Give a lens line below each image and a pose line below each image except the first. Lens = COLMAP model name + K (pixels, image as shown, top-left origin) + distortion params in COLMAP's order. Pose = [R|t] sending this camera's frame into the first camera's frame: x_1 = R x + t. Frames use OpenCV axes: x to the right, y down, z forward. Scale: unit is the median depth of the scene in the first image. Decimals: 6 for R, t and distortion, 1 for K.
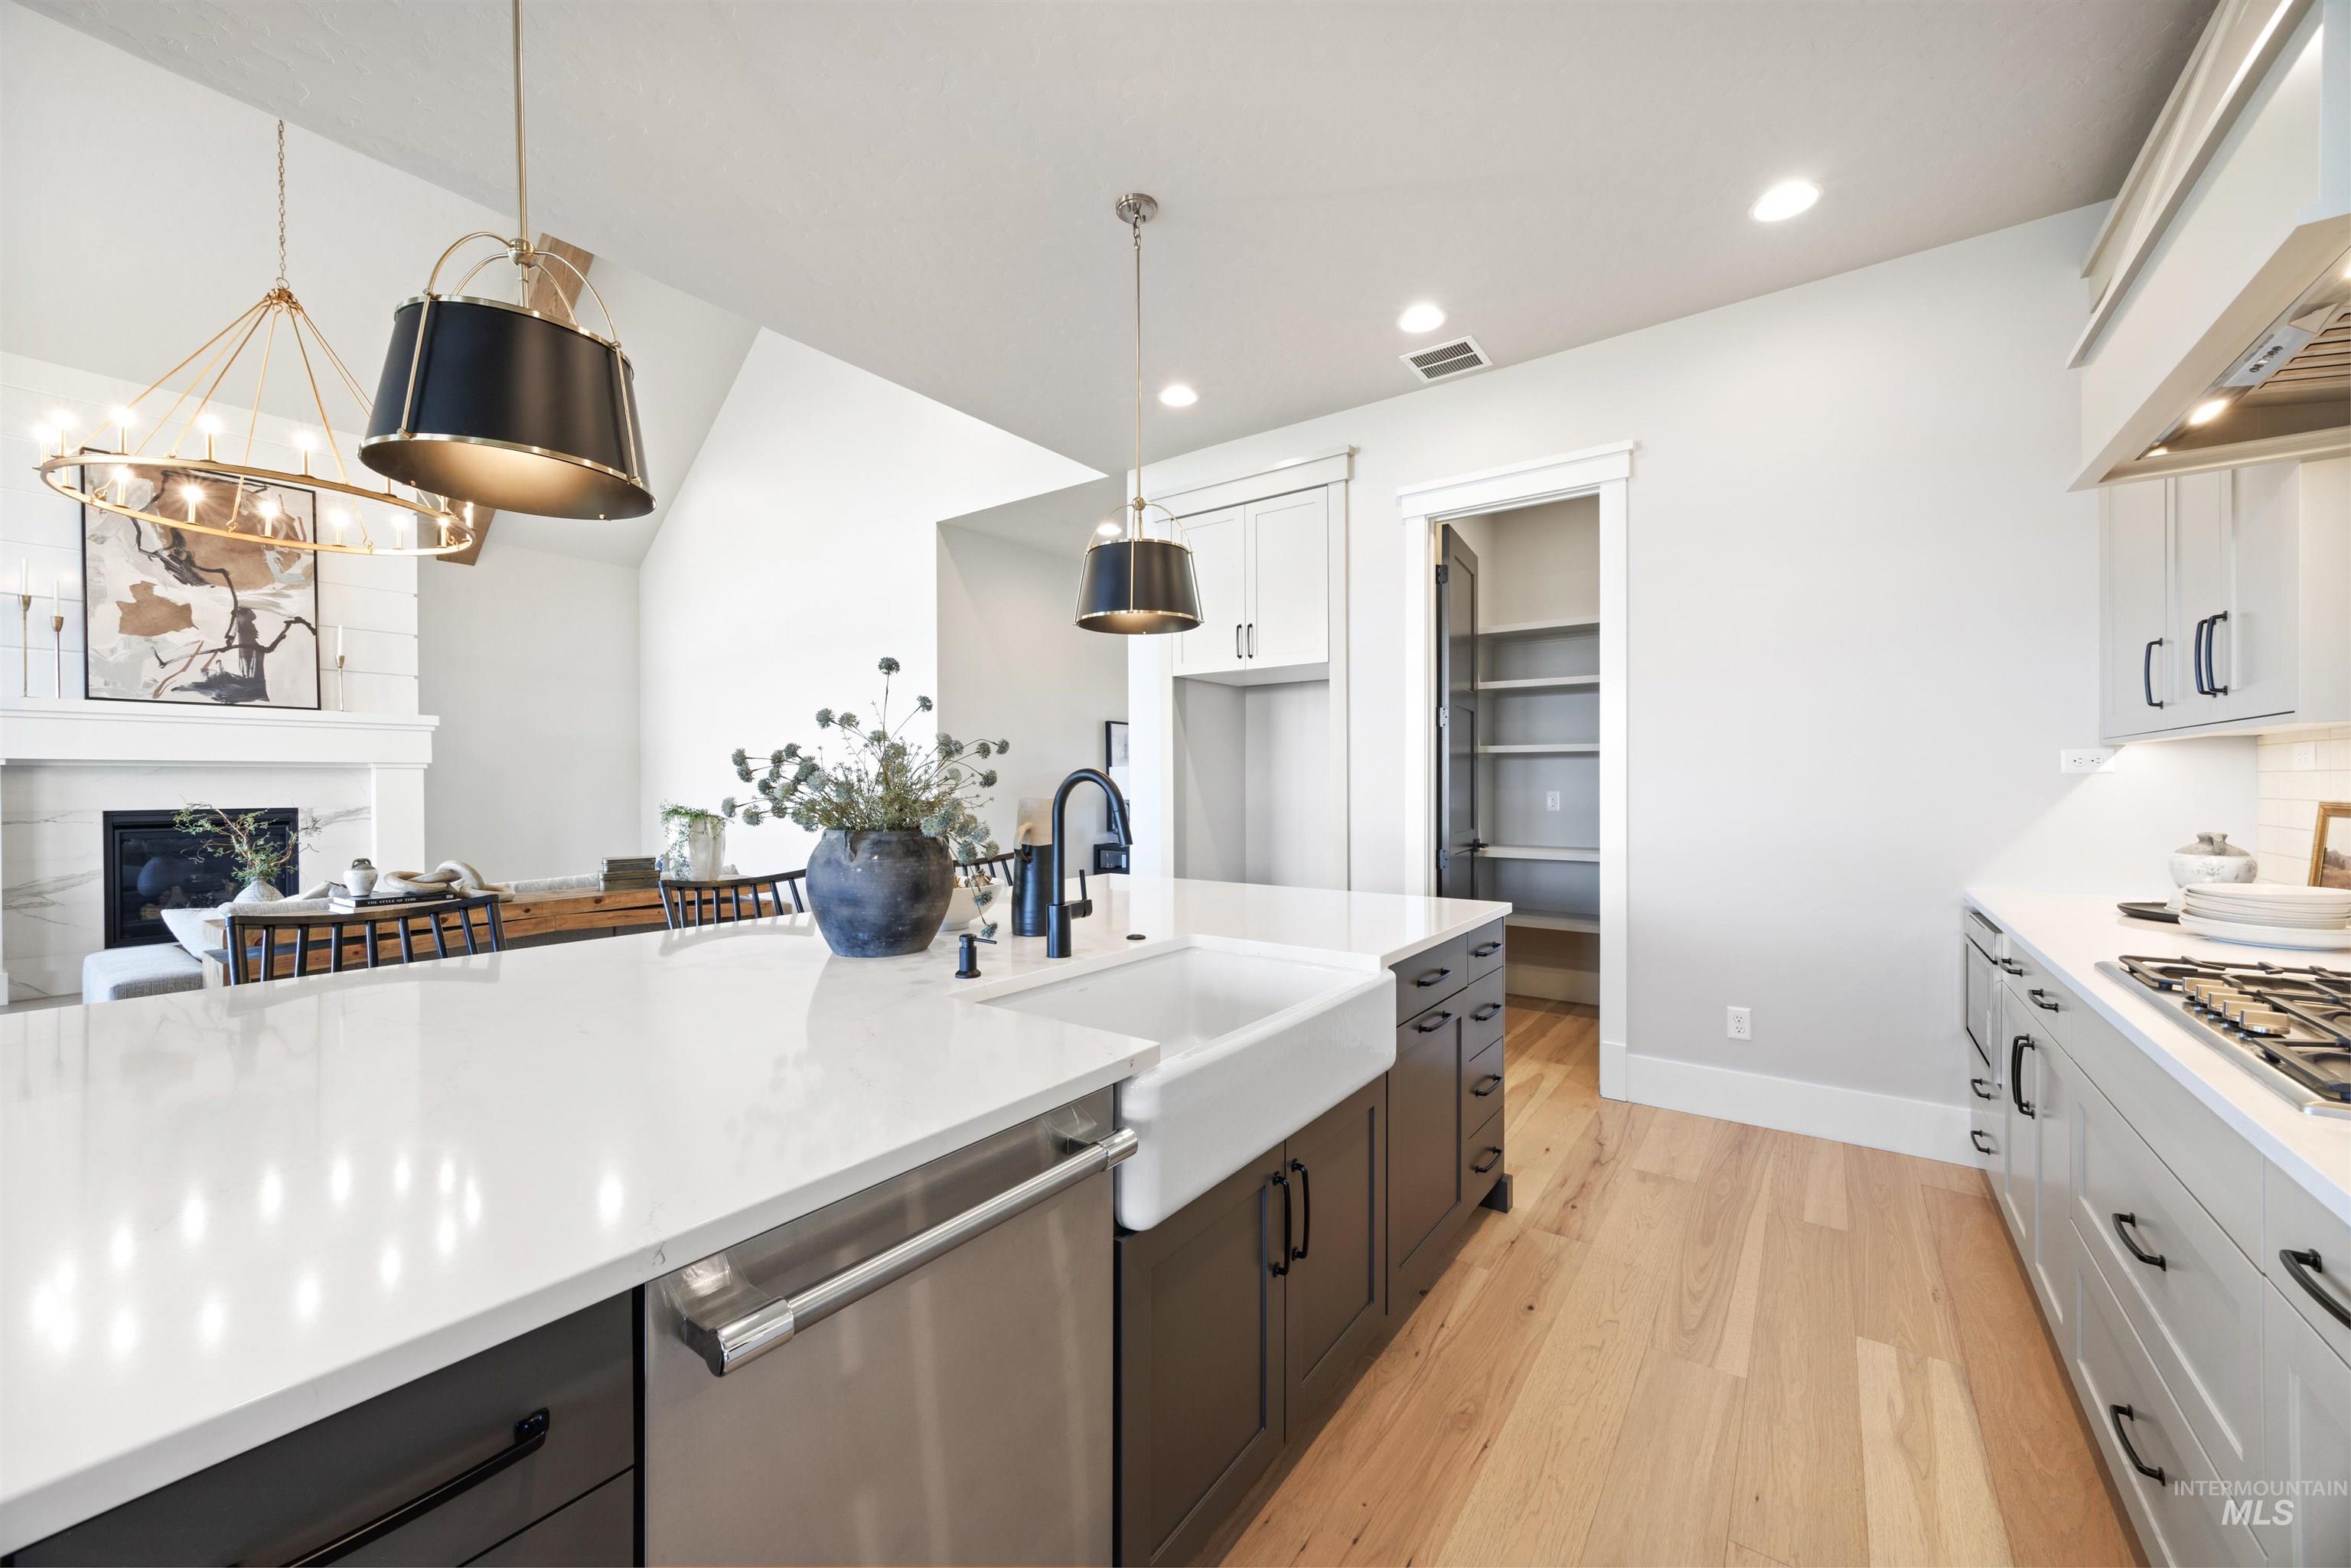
lens RADIAL K [[904.5, 0, 1163.4], [0, 904.5, 782.0], [0, 0, 1]] dist [-0.002720, 0.000495]
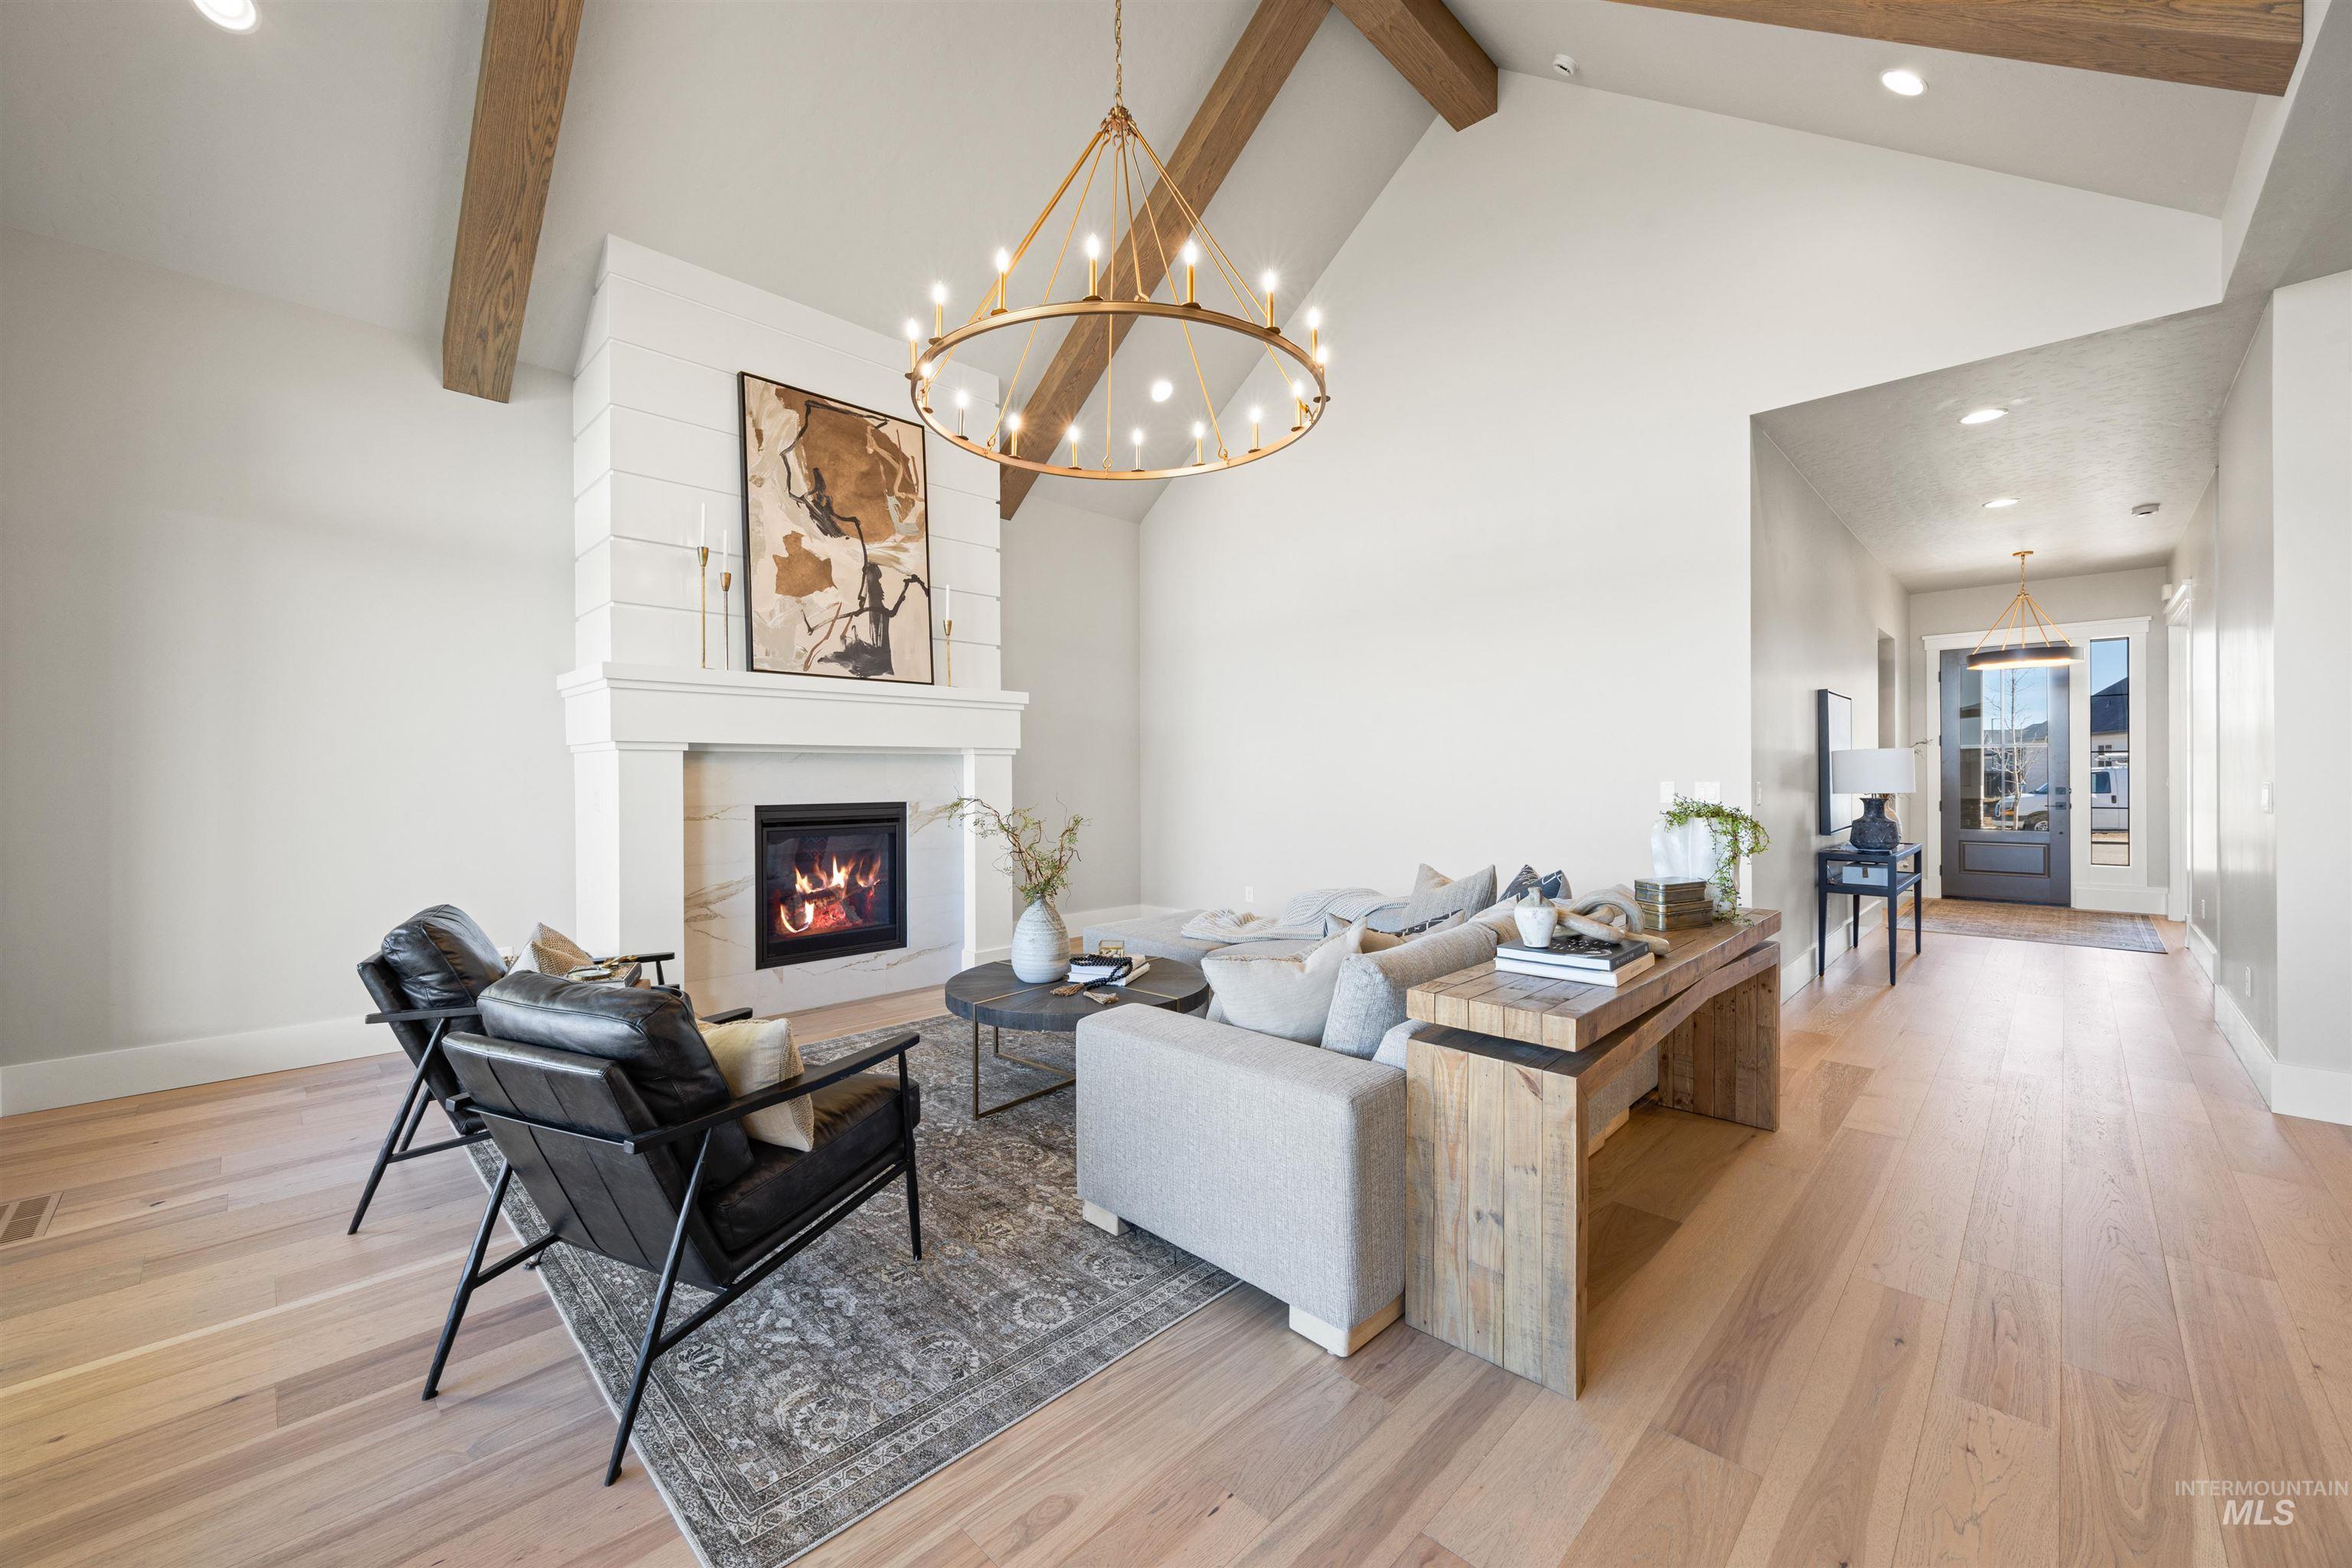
lens RADIAL K [[904.9, 0, 1140.9], [0, 904.9, 765.1], [0, 0, 1]] dist [-0.002720, 0.000495]
pose [[0.987440, -0.002367, -0.157977, -0.660114], [0.001072, 0.999965, -0.008280, 0.002586], [0.157991, 0.008007, 0.987408, 0.213693]]
